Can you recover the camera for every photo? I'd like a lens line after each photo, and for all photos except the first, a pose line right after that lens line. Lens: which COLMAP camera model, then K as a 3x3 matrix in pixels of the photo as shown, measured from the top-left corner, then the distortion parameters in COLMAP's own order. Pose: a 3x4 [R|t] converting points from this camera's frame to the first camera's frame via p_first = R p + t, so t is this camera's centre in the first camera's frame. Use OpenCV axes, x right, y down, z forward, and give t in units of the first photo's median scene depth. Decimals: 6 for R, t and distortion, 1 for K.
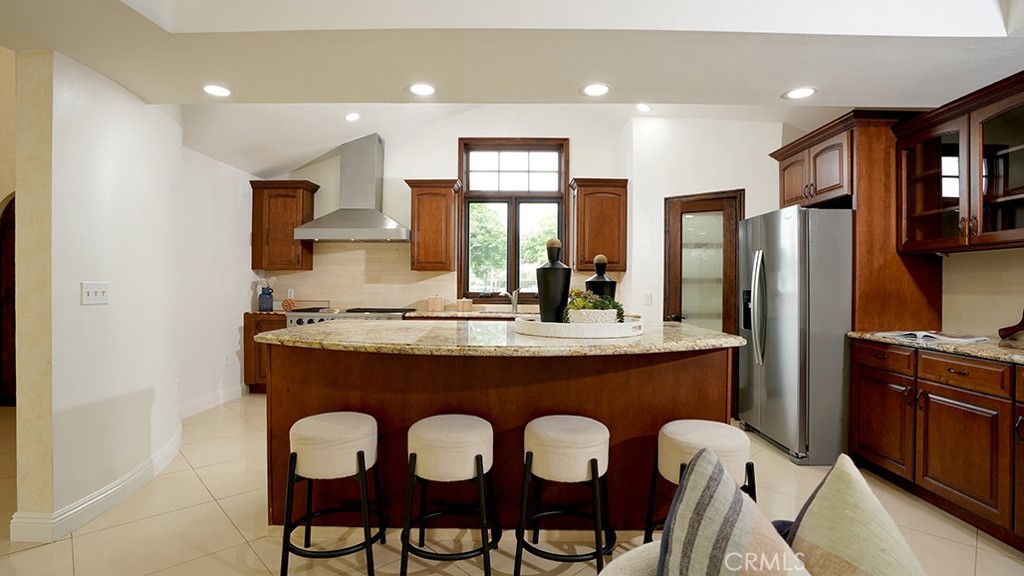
lens RADIAL K [[496.1, 0, 512.0], [0, 496.1, 288.0], [0, 0, 1]] dist [-0.055106, 0.000711]
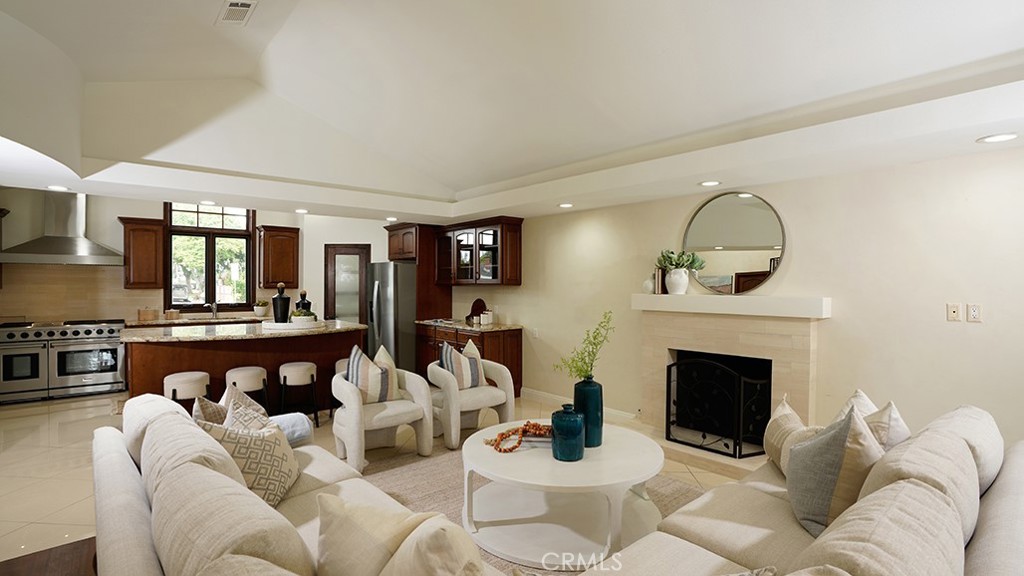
lens RADIAL K [[496.1, 0, 512.0], [0, 496.1, 288.0], [0, 0, 1]] dist [-0.055106, 0.000711]
pose [[0.762522, -0.011048, 0.646868, -0.239239], [0.005357, 0.999928, 0.010764, -0.045286], [-0.646940, -0.004742, 0.762526, -0.566493]]
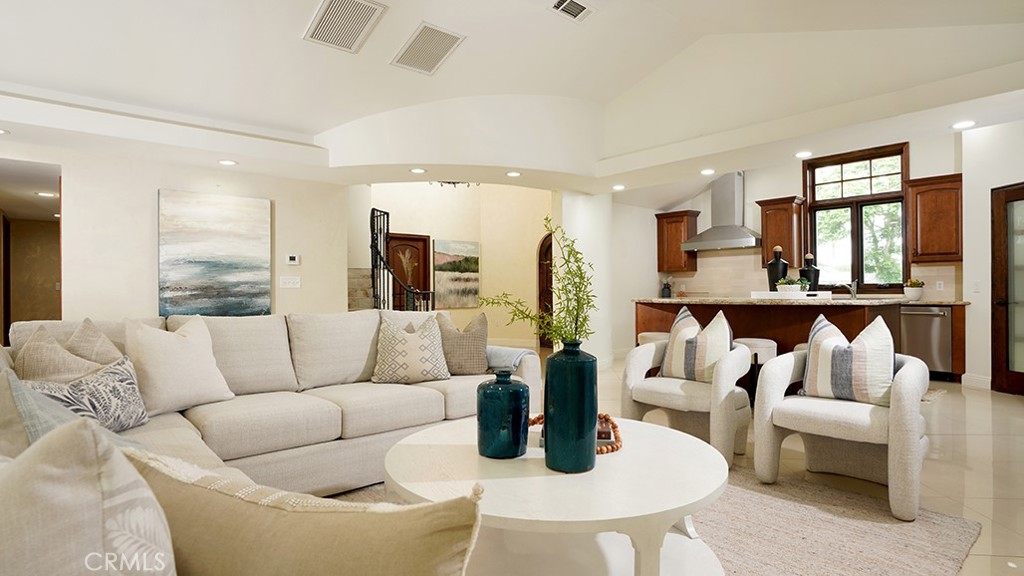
lens RADIAL K [[535.1, 0, 519.6], [0, 535.1, 287.6], [0, 0, 1]] dist [-0.000819, -0.000279]
pose [[0.665911, -0.013659, -0.745906, 0.432202], [0.003814, 0.999882, -0.014905, 0.034334], [0.746022, 0.007081, 0.665884, -0.441788]]
